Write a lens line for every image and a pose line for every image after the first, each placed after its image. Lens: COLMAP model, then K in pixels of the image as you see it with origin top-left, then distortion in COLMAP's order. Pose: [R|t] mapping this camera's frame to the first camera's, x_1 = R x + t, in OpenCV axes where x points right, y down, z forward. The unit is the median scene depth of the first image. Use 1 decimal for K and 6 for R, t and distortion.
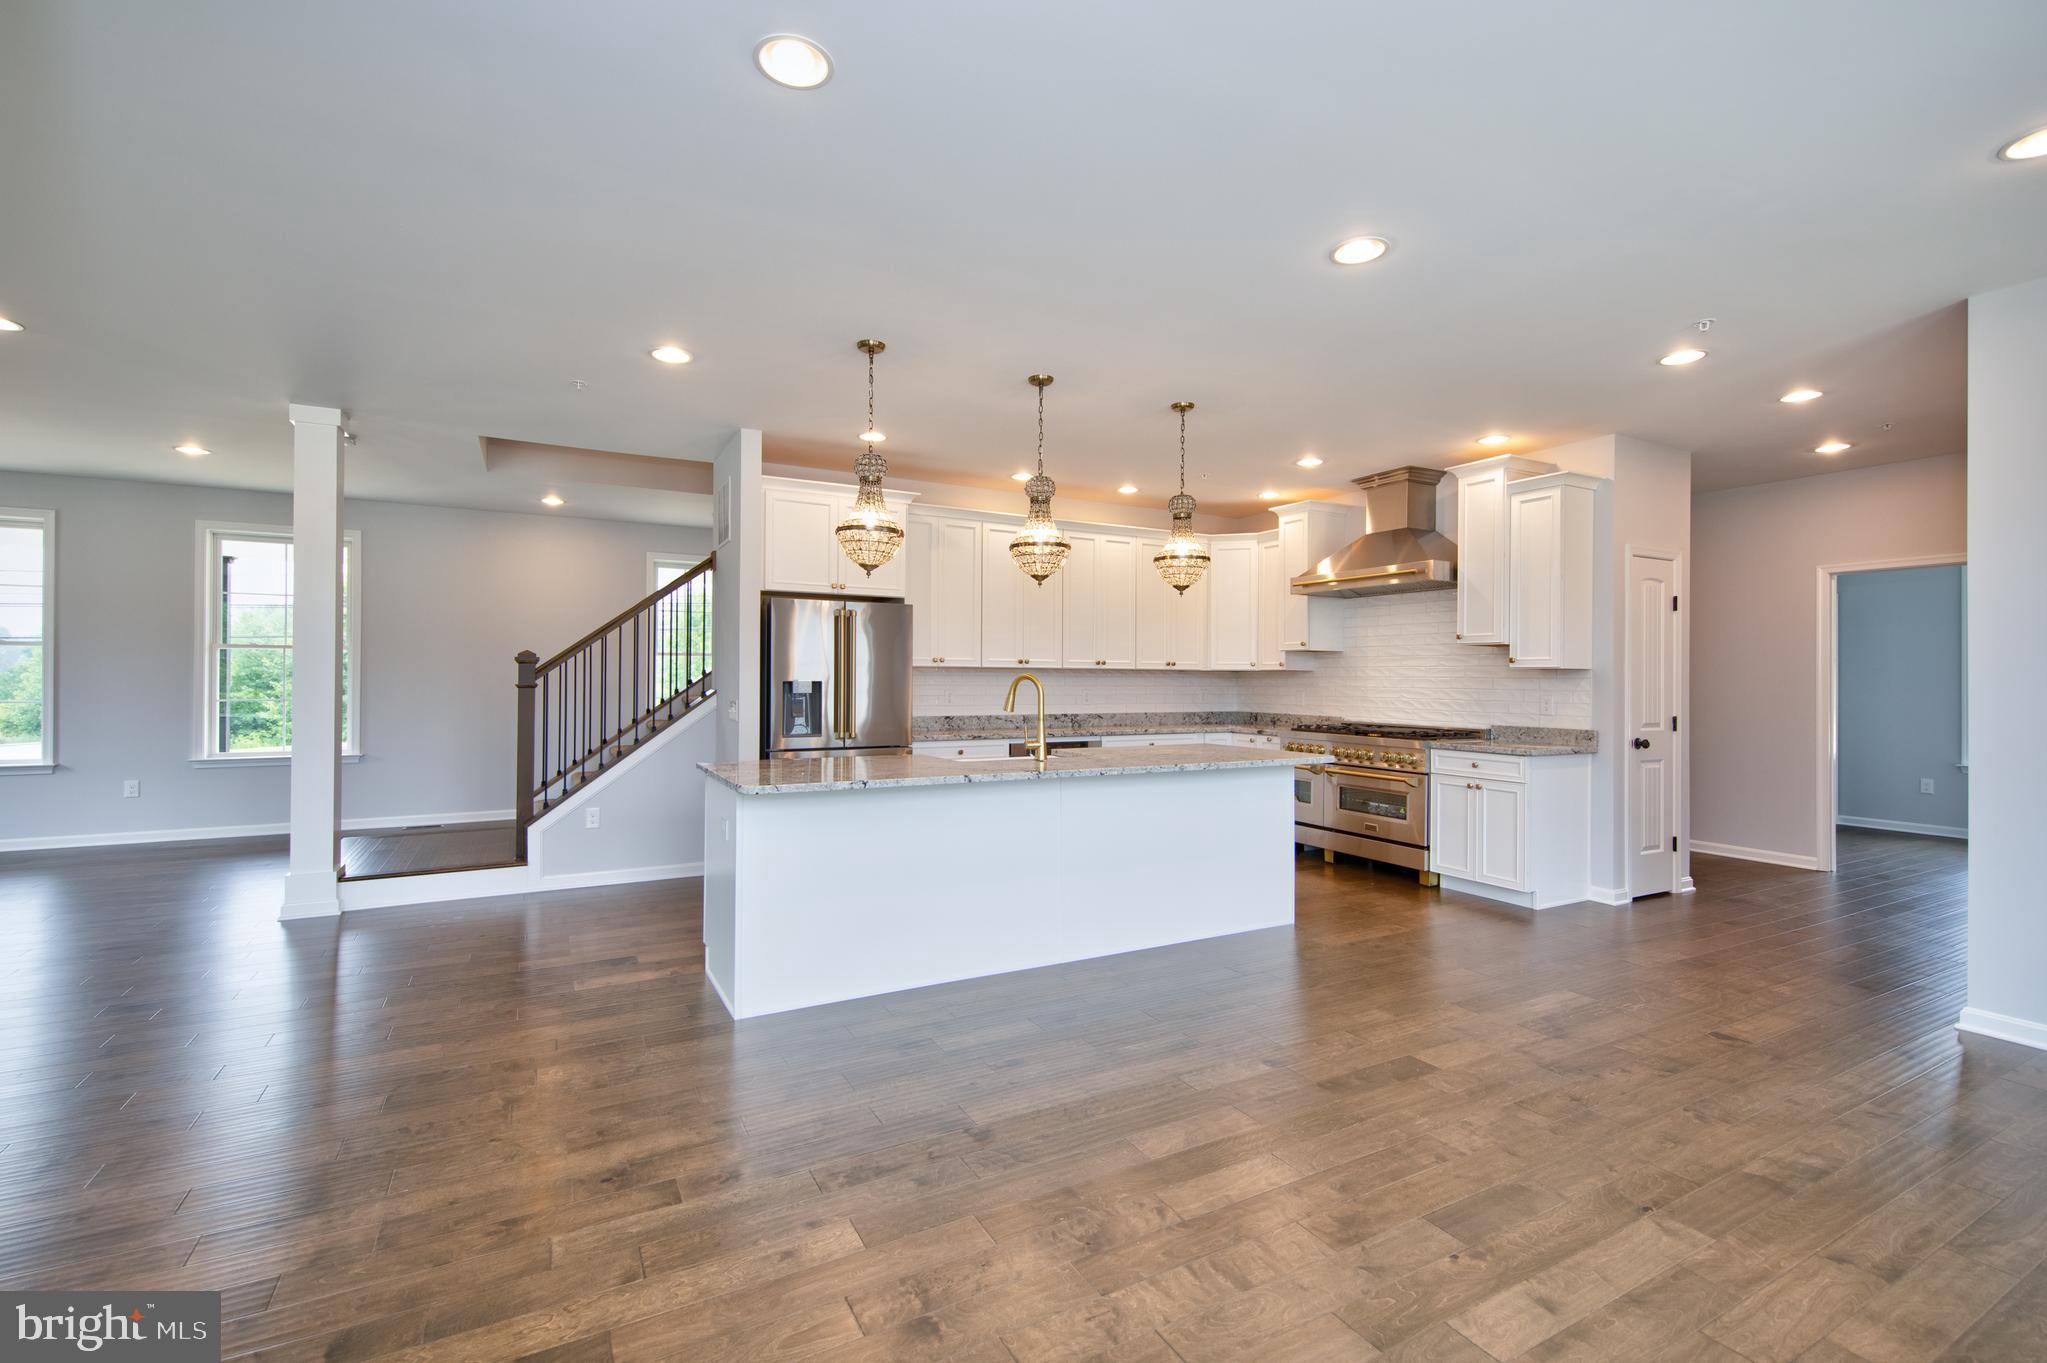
lens RADIAL K [[881.7, 0, 1021.4], [0, 881.7, 672.9], [0, 0, 1]] dist [0.008658, -0.002179]
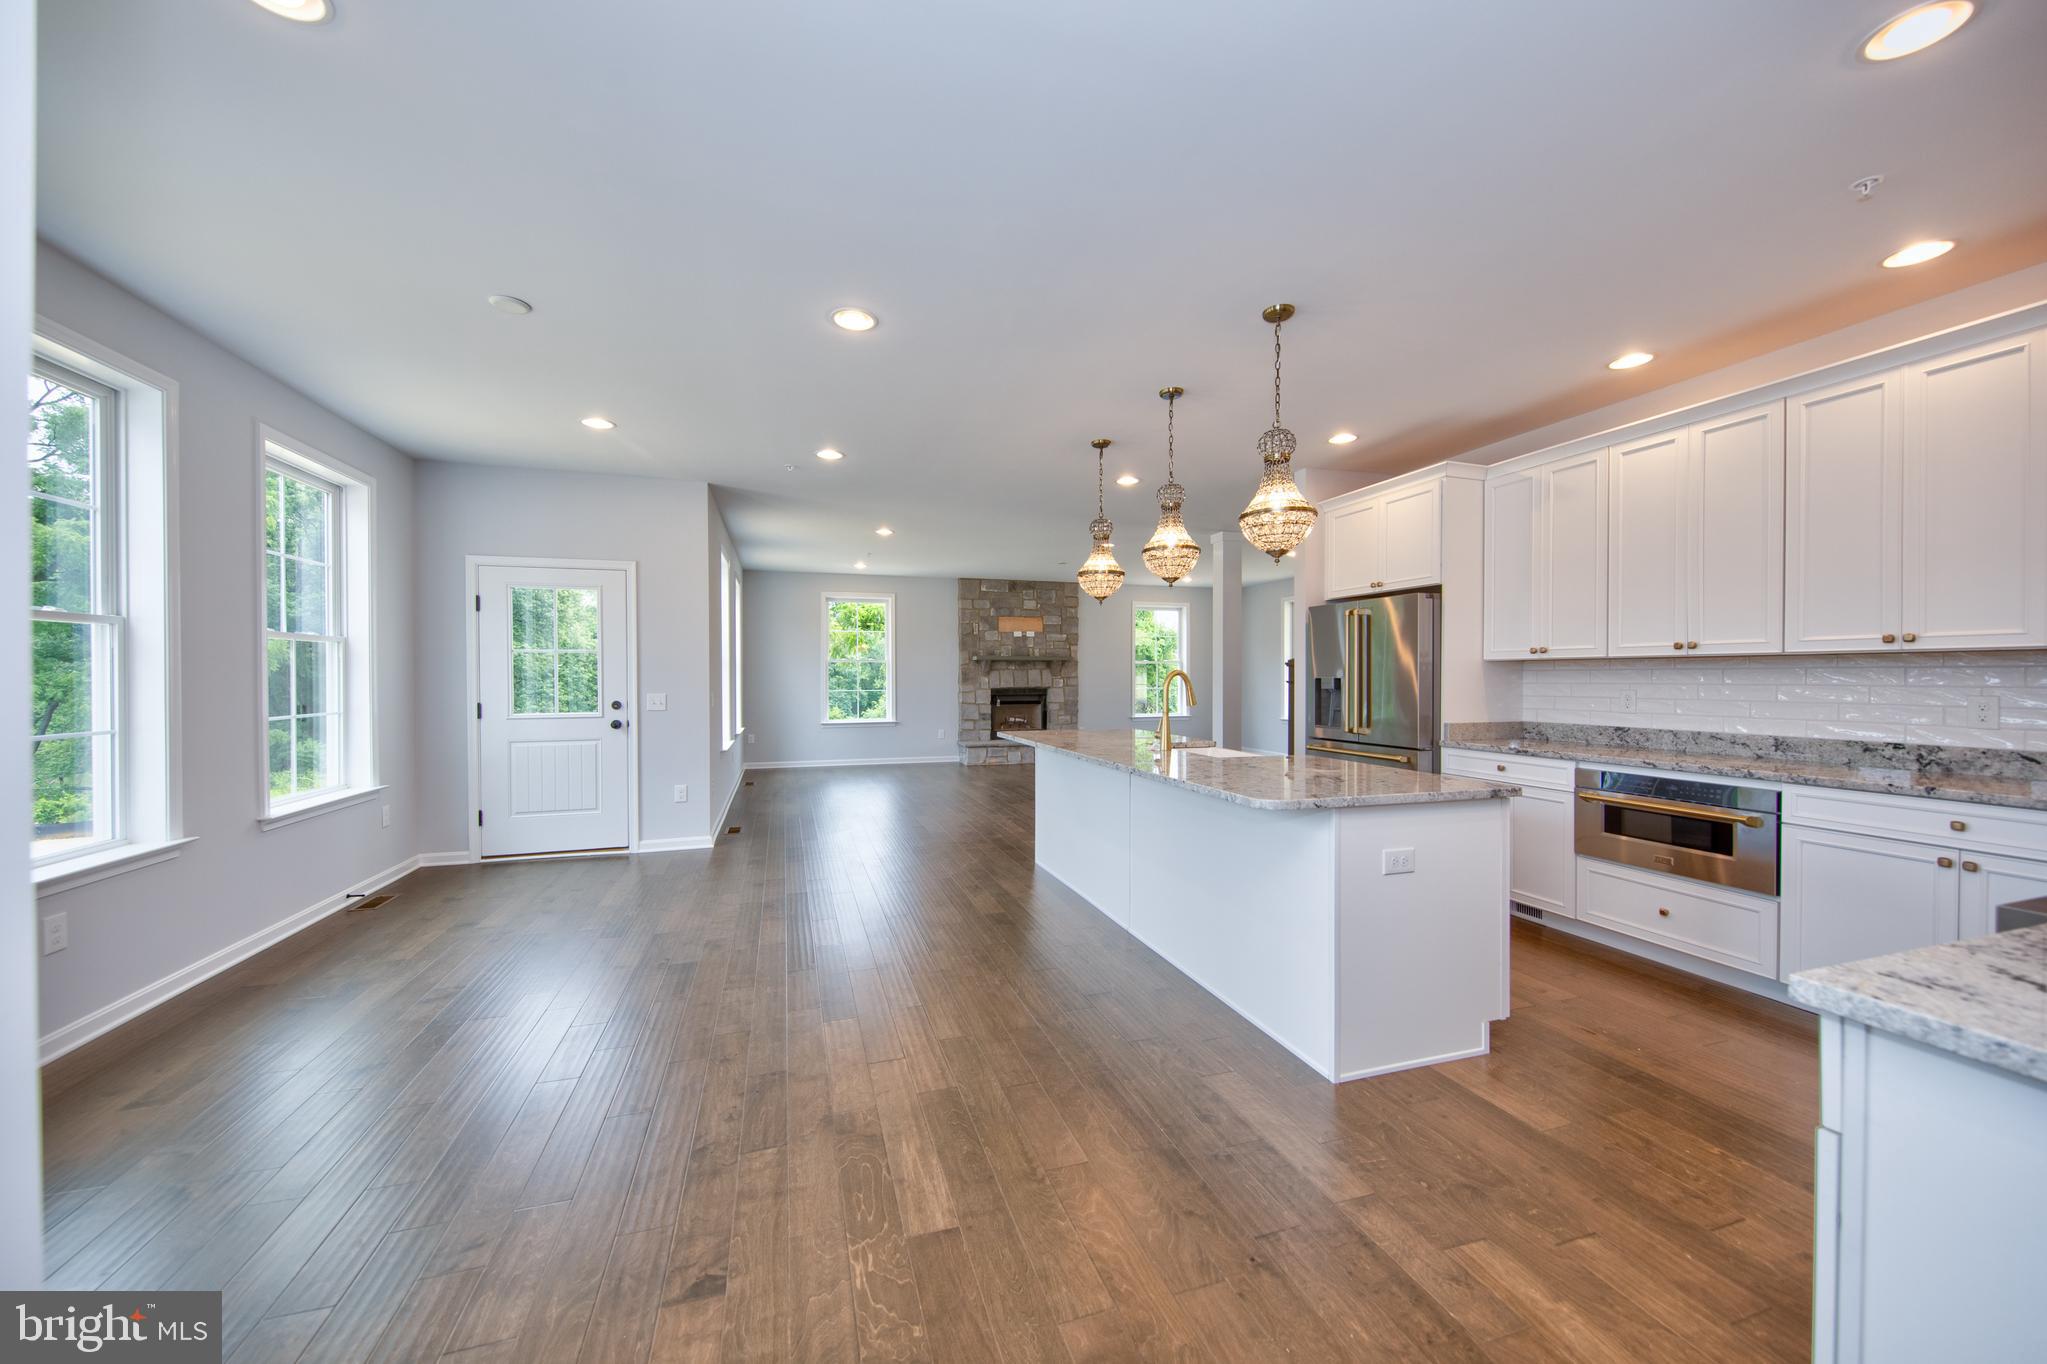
lens RADIAL K [[742.1, 0, 1007.5], [0, 742.1, 681.2], [0, 0, 1]] dist [0.005020, -0.003259]
pose [[-0.201485, -0.000210, -0.979491, 0.717468], [0.006419, 0.999978, -0.001535, 0.011384], [0.979470, -0.006597, -0.201480, 0.756980]]
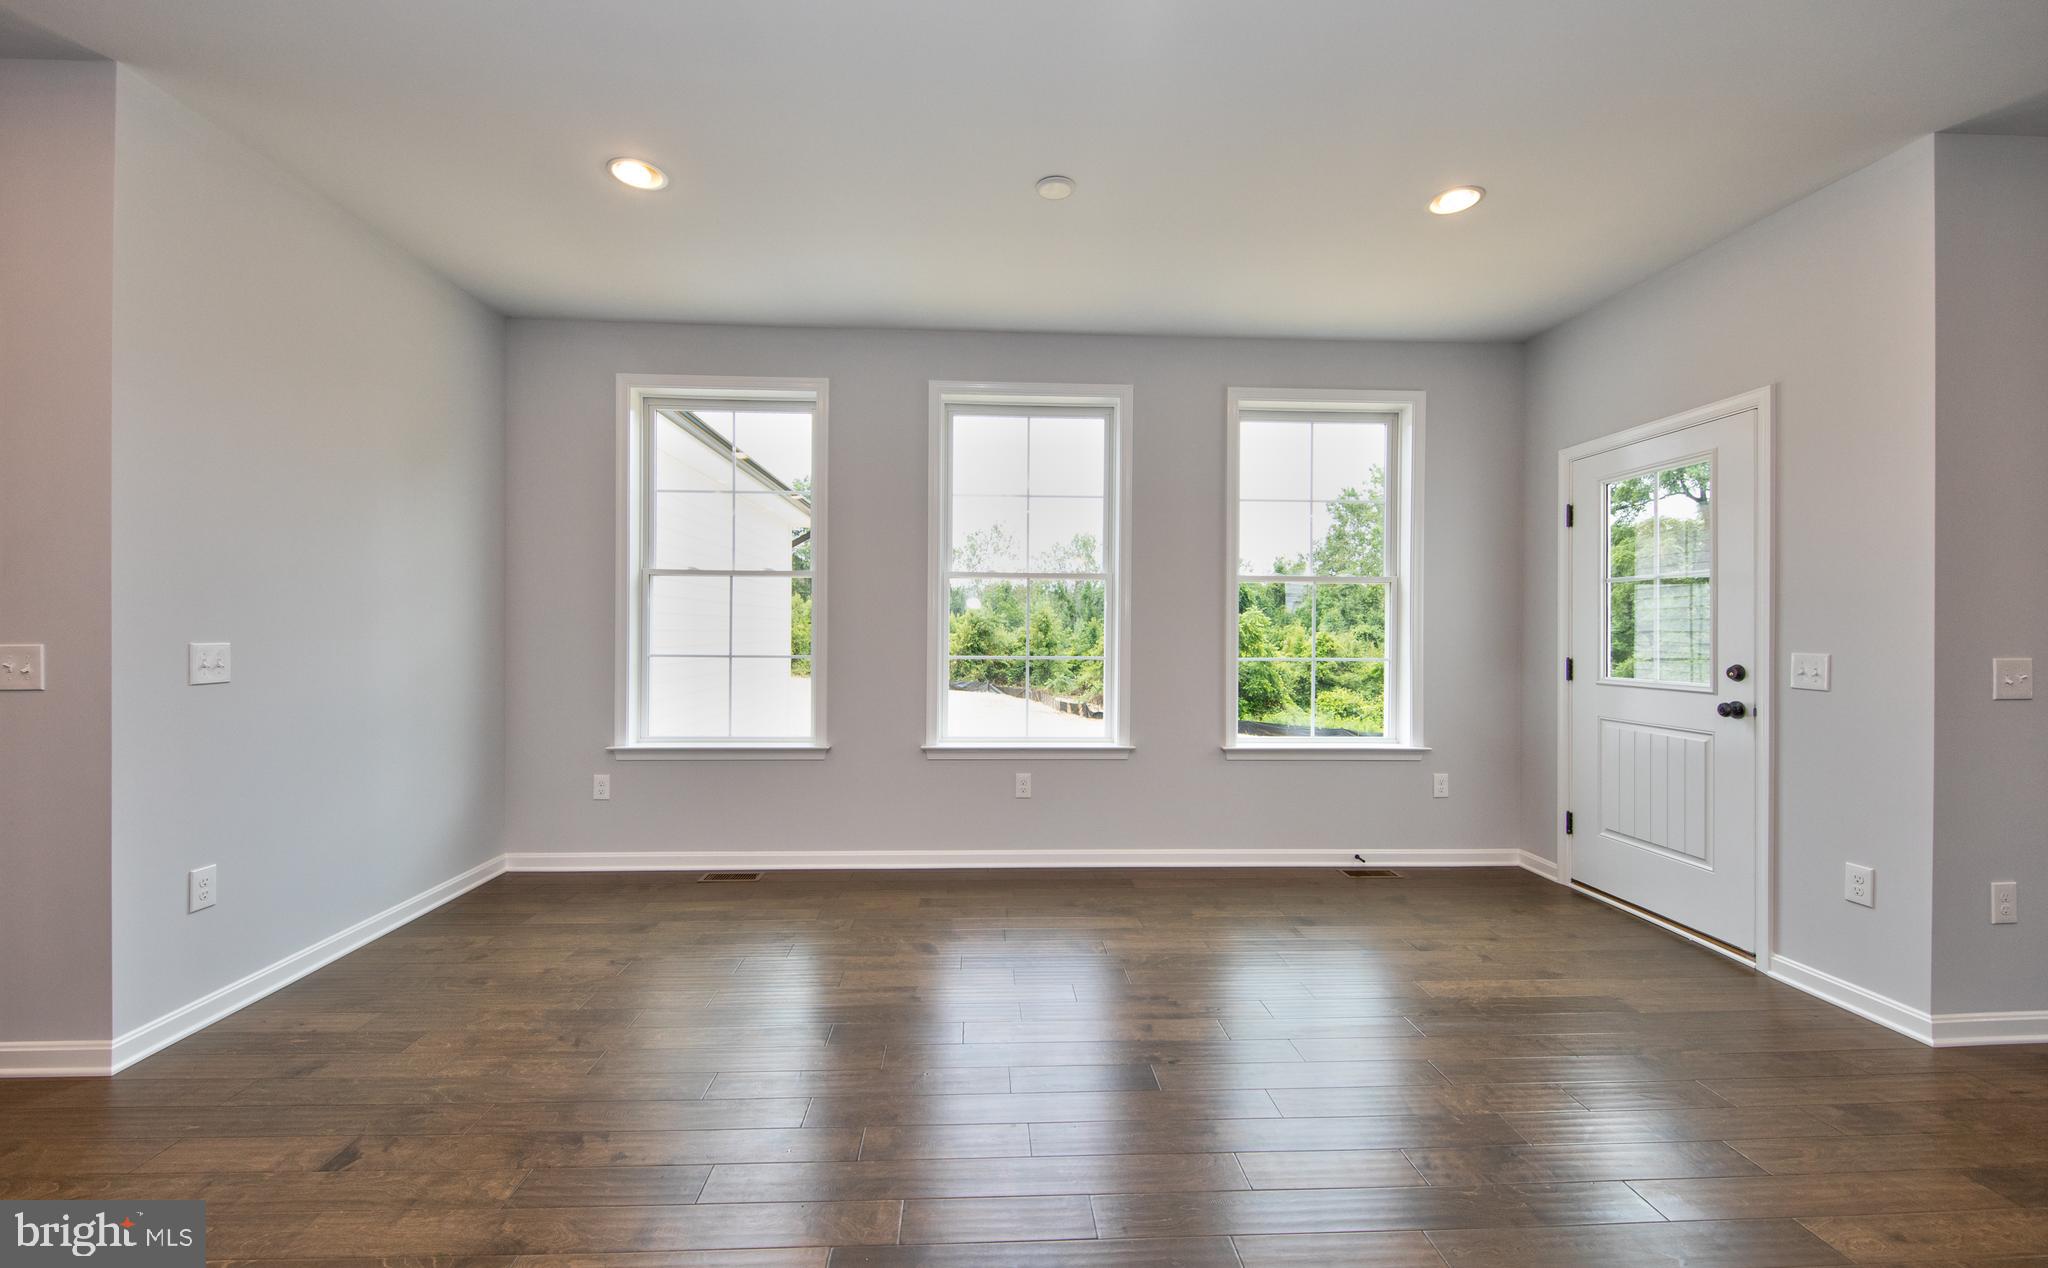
lens RADIAL K [[801.6, 0, 1016.1], [0, 801.6, 627.4], [0, 0, 1]] dist [0.001274, -0.000079]
pose [[-0.900756, -0.013324, 0.434122, 0.072592], [-0.016973, 0.999846, -0.004529, 0.017846], [-0.433994, -0.011448, -0.900843, 0.766109]]
